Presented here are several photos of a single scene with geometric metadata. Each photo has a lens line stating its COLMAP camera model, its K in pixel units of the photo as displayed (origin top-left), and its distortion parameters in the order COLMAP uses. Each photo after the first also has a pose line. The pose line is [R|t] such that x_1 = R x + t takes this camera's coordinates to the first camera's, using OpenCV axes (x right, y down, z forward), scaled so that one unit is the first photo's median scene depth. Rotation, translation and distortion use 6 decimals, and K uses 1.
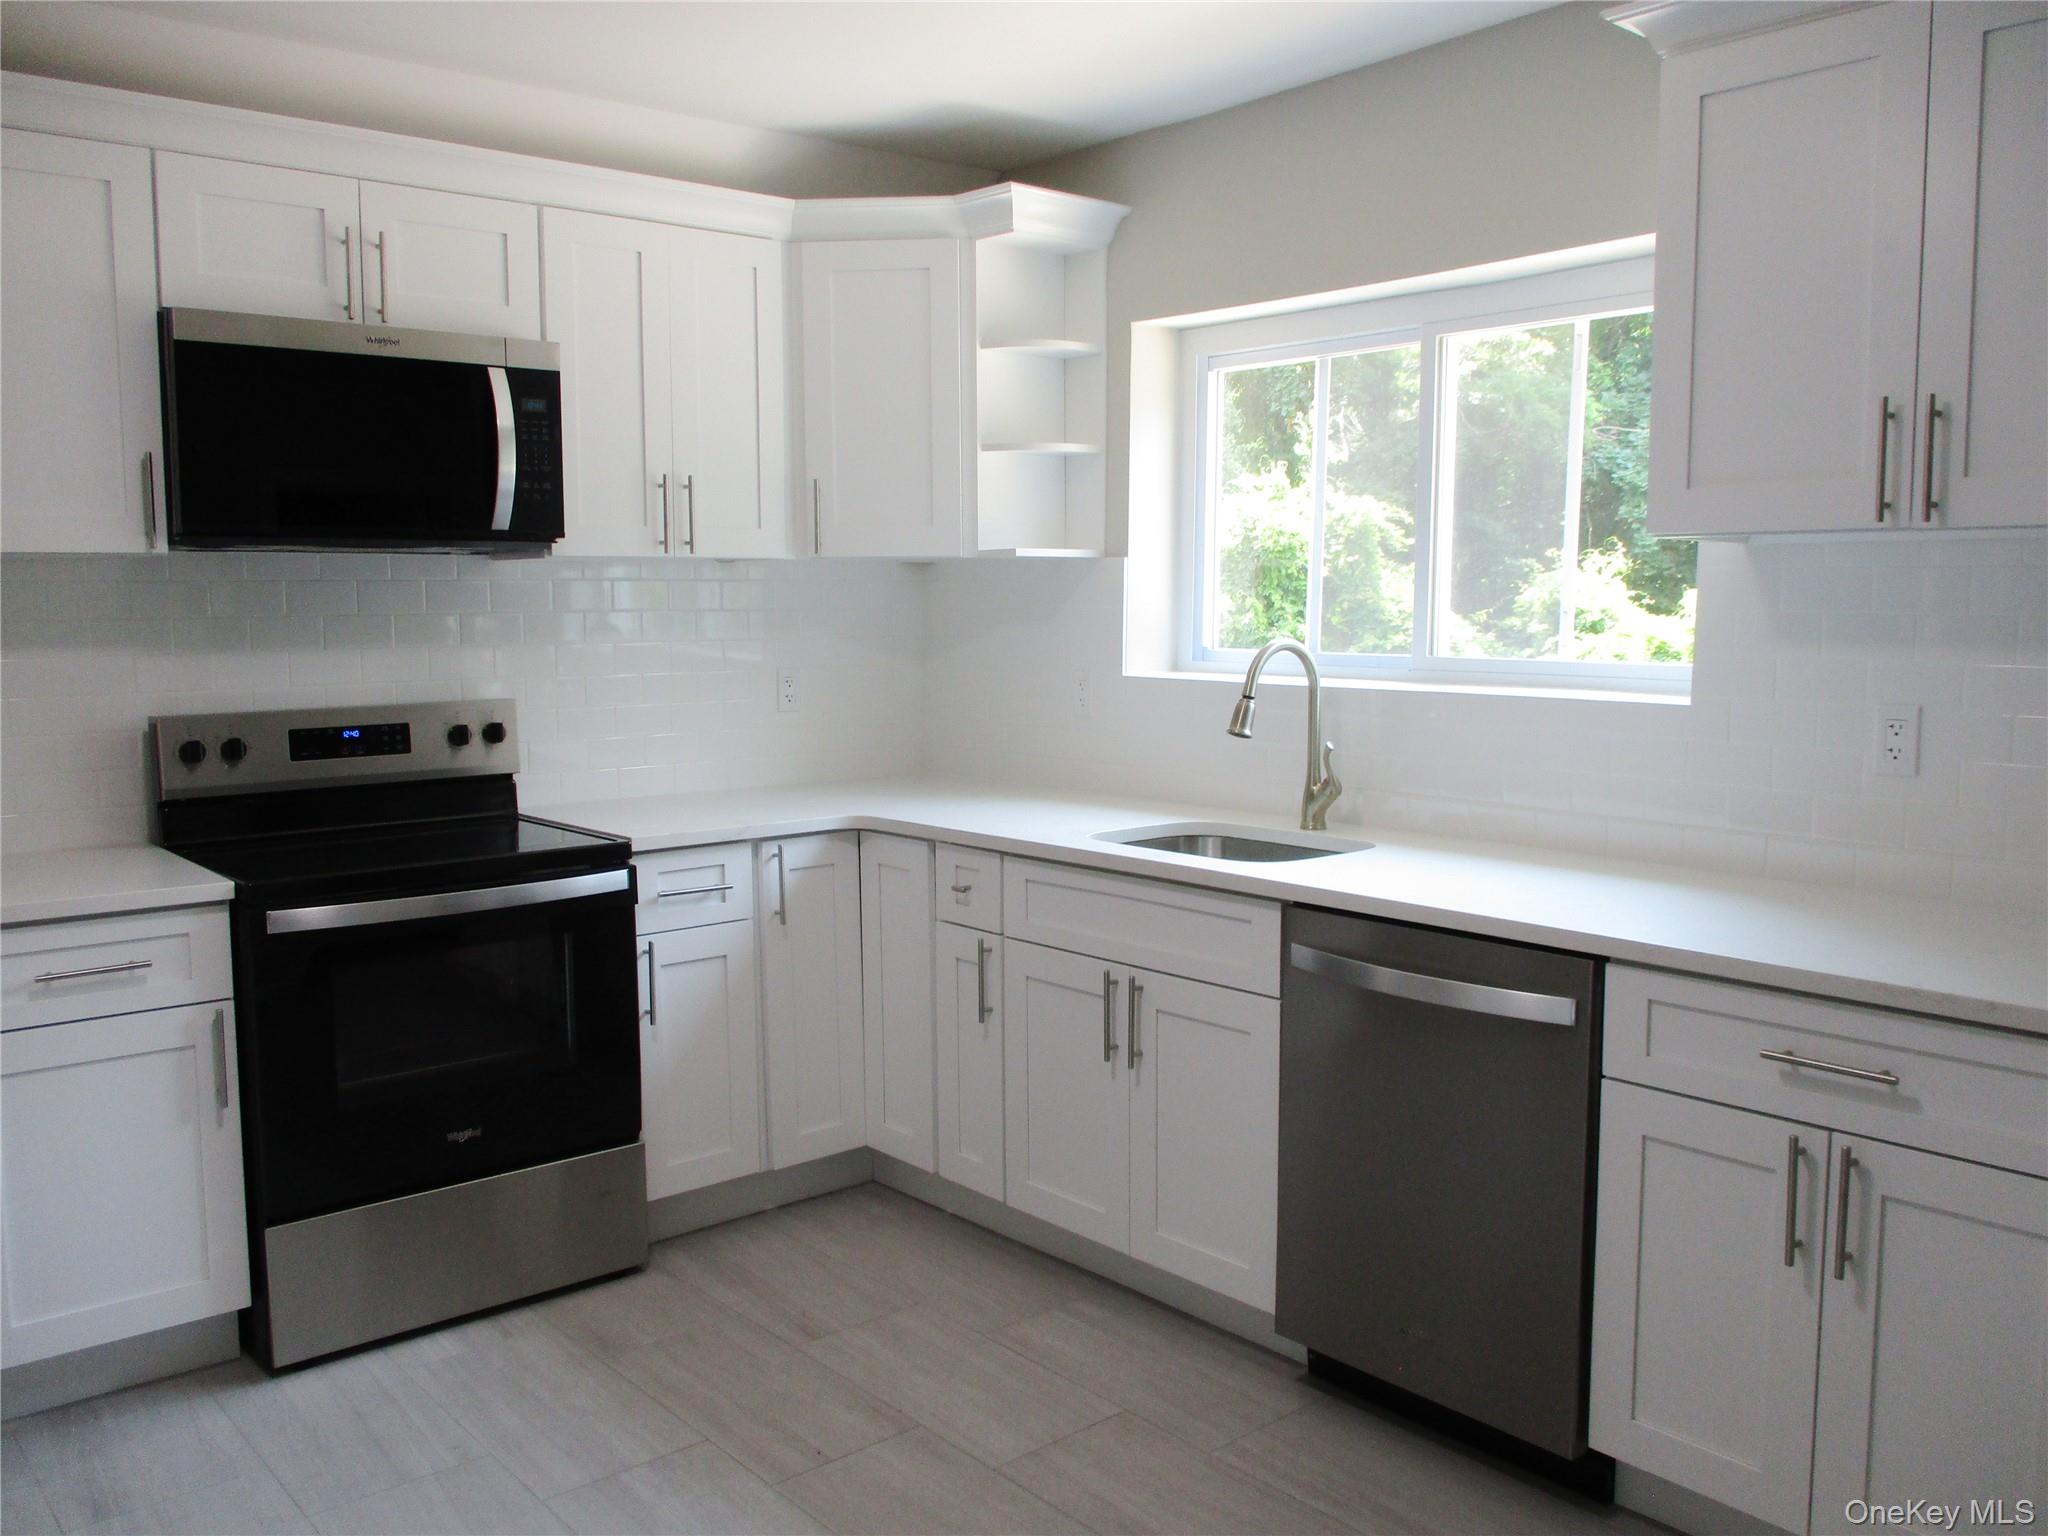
lens RADIAL K [[1723.6, 0, 1024.0], [0, 1723.6, 768.0], [0, 0, 1]] dist [0.002536, 0.007463]
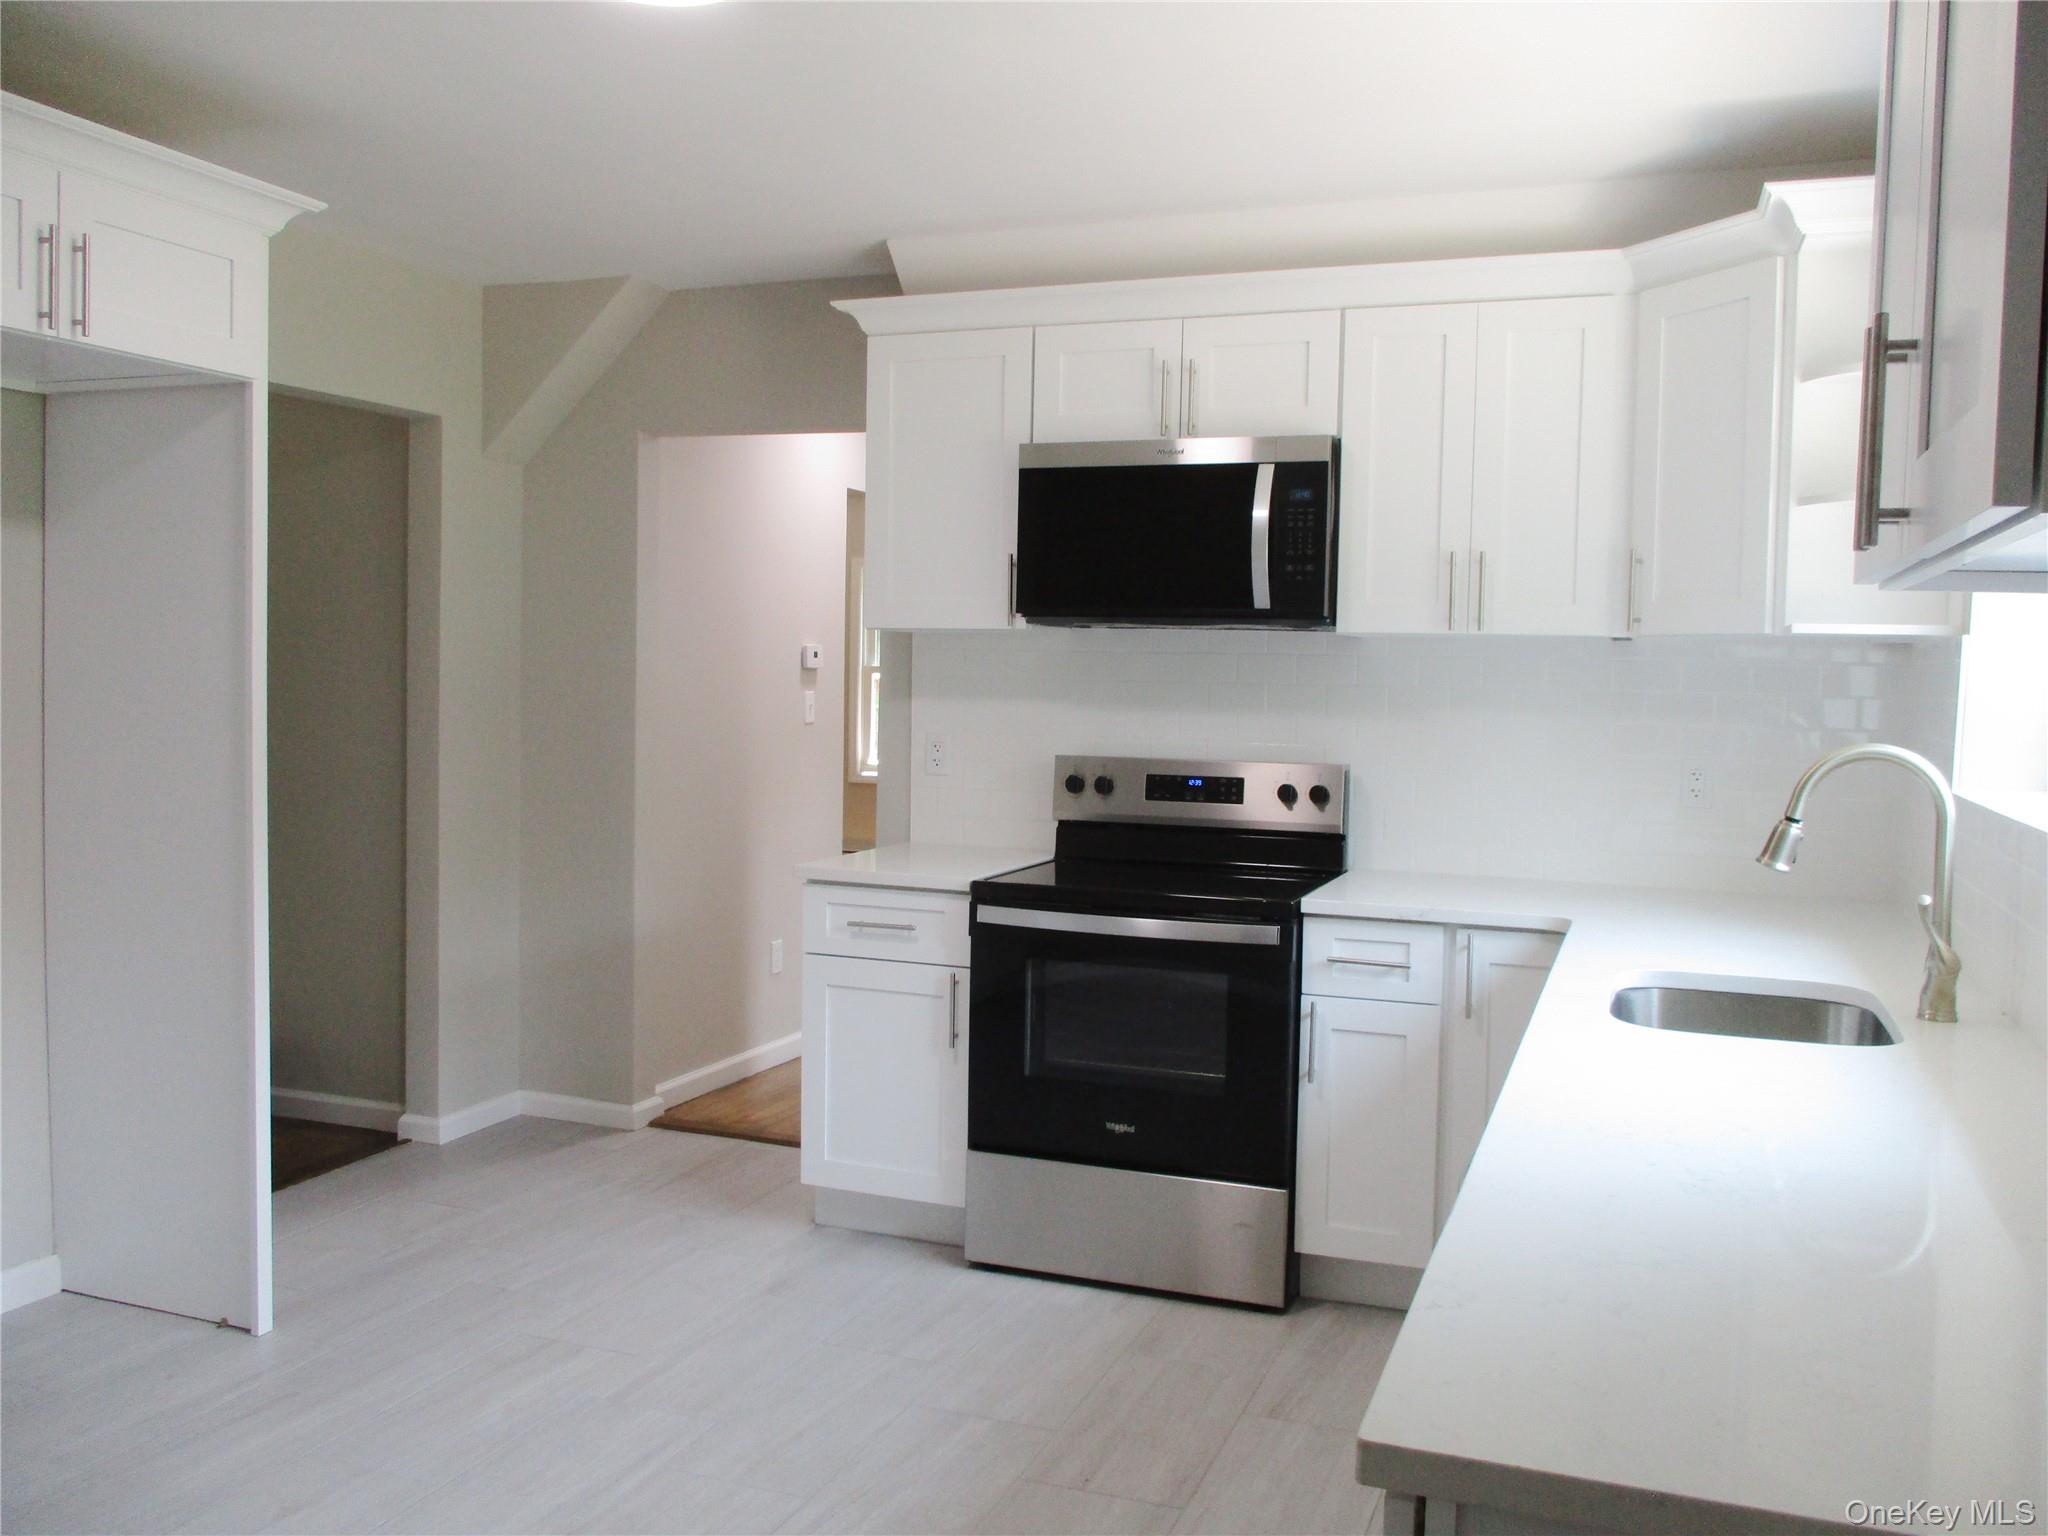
lens RADIAL K [[1723.6, 0, 1024.0], [0, 1723.6, 768.0], [0, 0, 1]] dist [0.002536, 0.007463]
pose [[0.487431, 0.068772, -0.870449, 0.590348], [-0.111427, 0.993642, 0.016109, -0.036406], [0.866023, 0.089140, 0.491995, 0.325780]]
